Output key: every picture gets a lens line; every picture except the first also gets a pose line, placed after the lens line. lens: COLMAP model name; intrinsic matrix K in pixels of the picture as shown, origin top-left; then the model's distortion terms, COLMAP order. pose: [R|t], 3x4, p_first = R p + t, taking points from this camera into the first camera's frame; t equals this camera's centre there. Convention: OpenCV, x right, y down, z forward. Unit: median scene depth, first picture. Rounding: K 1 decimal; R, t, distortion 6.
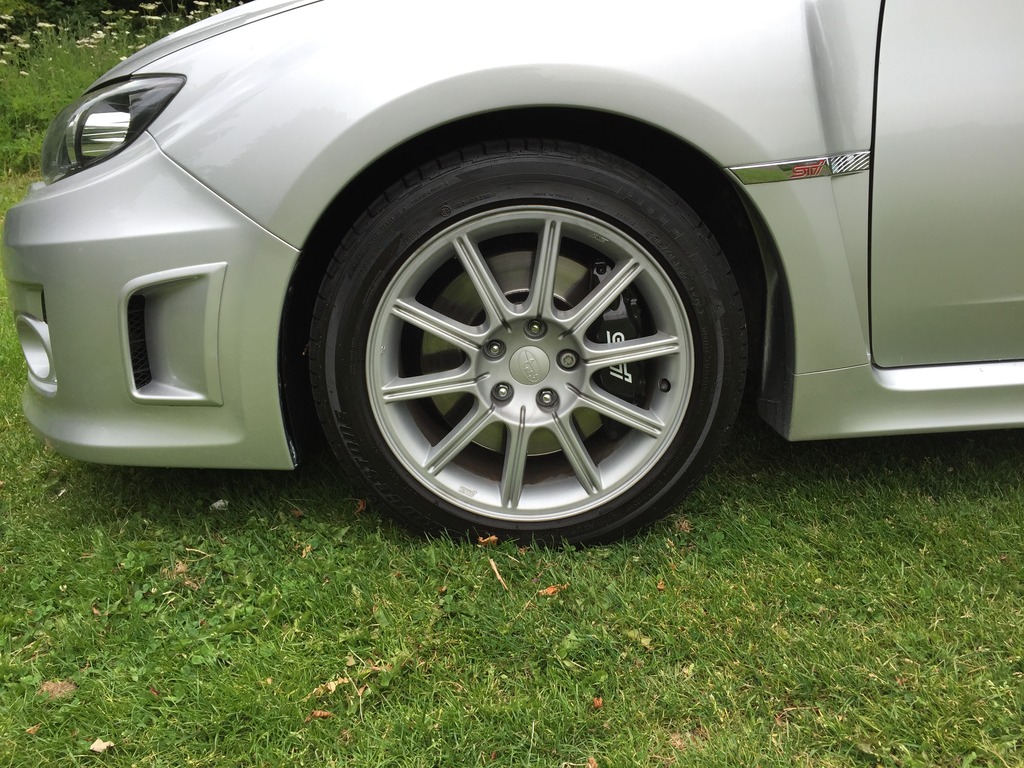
lens RADIAL K [[871.1, 0, 514.0], [0, 871.1, 390.2], [0, 0, 1]] dist [0.034734, -0.020604]
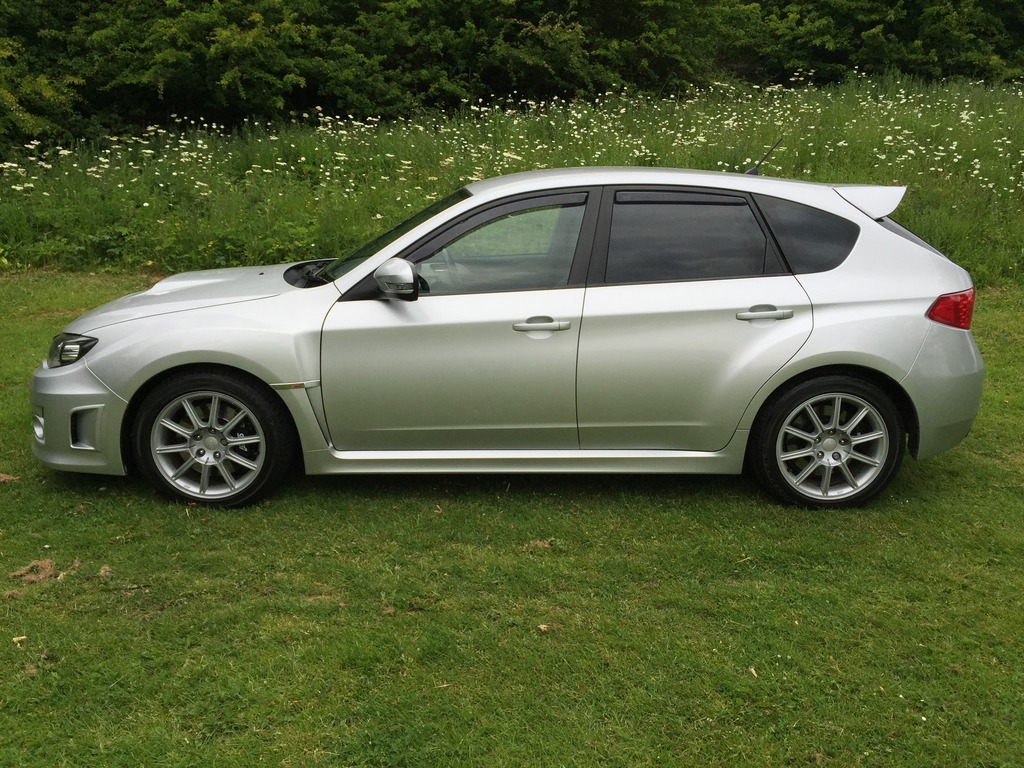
lens RADIAL K [[871.1, 0, 510.9], [0, 871.1, 379.0], [0, 0, 1]] dist [0.034734, -0.020604]
pose [[0.998617, 0.052561, -0.001196, 0.995293], [-0.052518, 0.996221, -0.069182, -0.091989], [-0.002444, 0.069149, 0.997603, -1.885704]]
